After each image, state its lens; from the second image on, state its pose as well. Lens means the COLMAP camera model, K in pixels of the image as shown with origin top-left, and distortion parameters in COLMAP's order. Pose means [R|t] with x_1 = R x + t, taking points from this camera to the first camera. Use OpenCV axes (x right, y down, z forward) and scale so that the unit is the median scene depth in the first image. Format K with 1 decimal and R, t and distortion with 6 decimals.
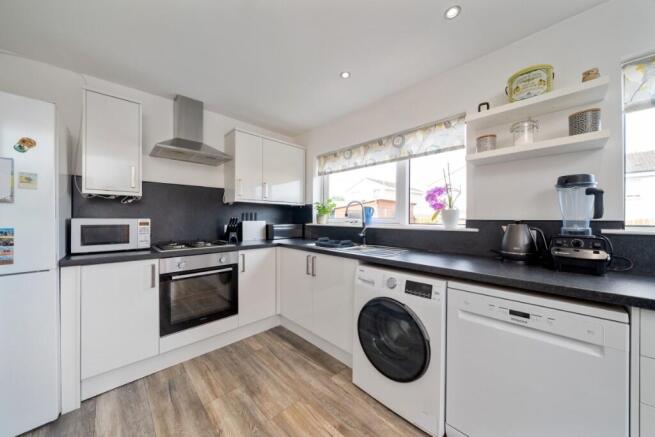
lens RADIAL K [[225.5, 0, 330.8], [0, 225.5, 218.0], [0, 0, 1]] dist [-0.002330, -0.000267]
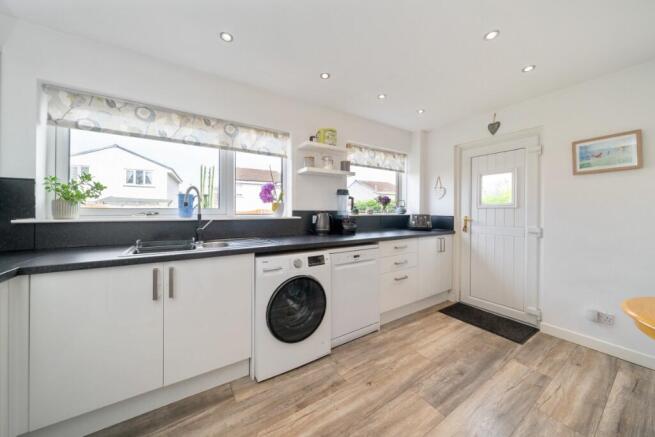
lens RADIAL K [[225.5, 0, 324.7], [0, 225.5, 210.4], [0, 0, 1]] dist [-0.002330, -0.000267]
pose [[0.207101, -0.003537, 0.978313, -0.691131], [-0.007853, 0.999955, 0.005278, -0.001323], [-0.978288, -0.008775, 0.207064, 0.479056]]
